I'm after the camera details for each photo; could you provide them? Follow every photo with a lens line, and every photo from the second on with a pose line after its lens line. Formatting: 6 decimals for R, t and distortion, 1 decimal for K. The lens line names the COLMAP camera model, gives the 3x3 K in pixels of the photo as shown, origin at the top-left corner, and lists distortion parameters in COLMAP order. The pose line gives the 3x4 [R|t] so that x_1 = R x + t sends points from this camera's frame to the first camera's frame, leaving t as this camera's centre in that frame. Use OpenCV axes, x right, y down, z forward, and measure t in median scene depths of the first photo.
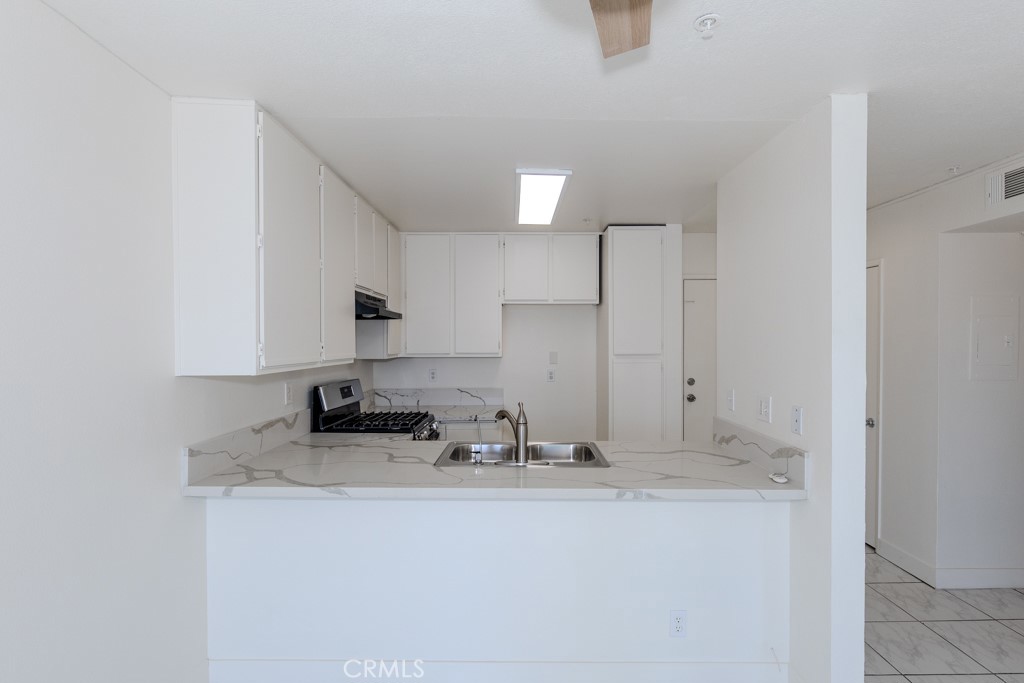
lens RADIAL K [[497.3, 0, 511.8], [0, 497.3, 342.4], [0, 0, 1]] dist [-0.002301, -0.000108]
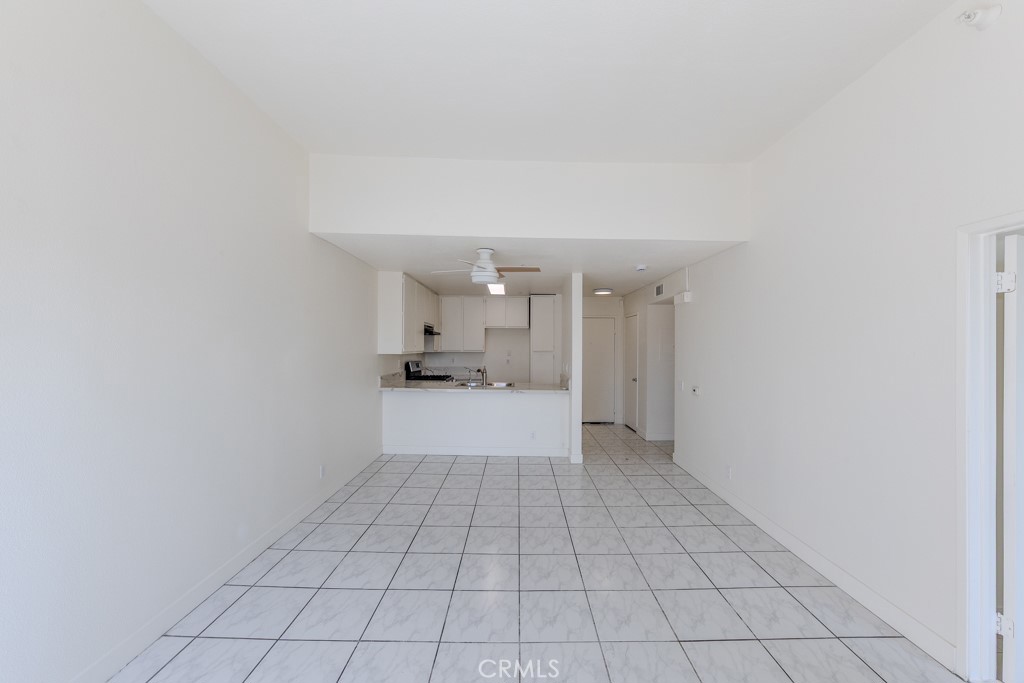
lens RADIAL K [[394.1, 0, 511.3], [0, 394.1, 339.8], [0, 0, 1]] dist [-0.008592, -0.000396]
pose [[0.999970, 0.007221, 0.002655, 0.108075], [-0.007166, 0.999773, -0.020045, 0.009860], [-0.002799, 0.020025, 0.999796, -0.851398]]
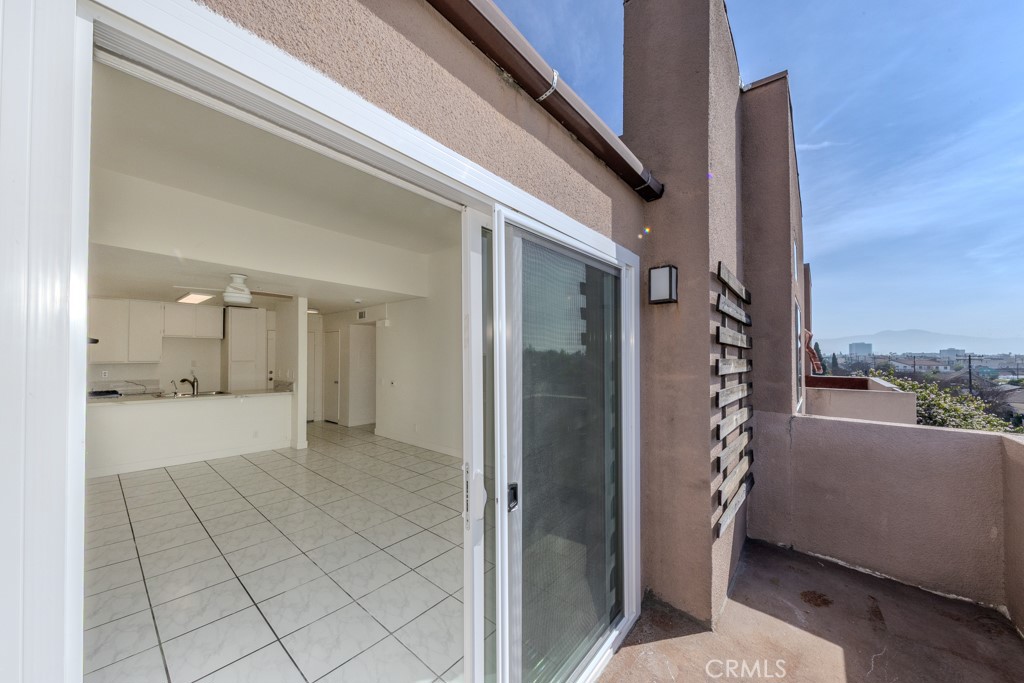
lens RADIAL K [[378.1, 0, 523.9], [0, 378.1, 346.2], [0, 0, 1]] dist [0.014861, -0.000906]
pose [[0.639310, 0.022750, 0.768613, -0.314276], [0.002228, 0.999503, -0.031438, 0.015278], [-0.768946, 0.021811, 0.638941, -1.284424]]
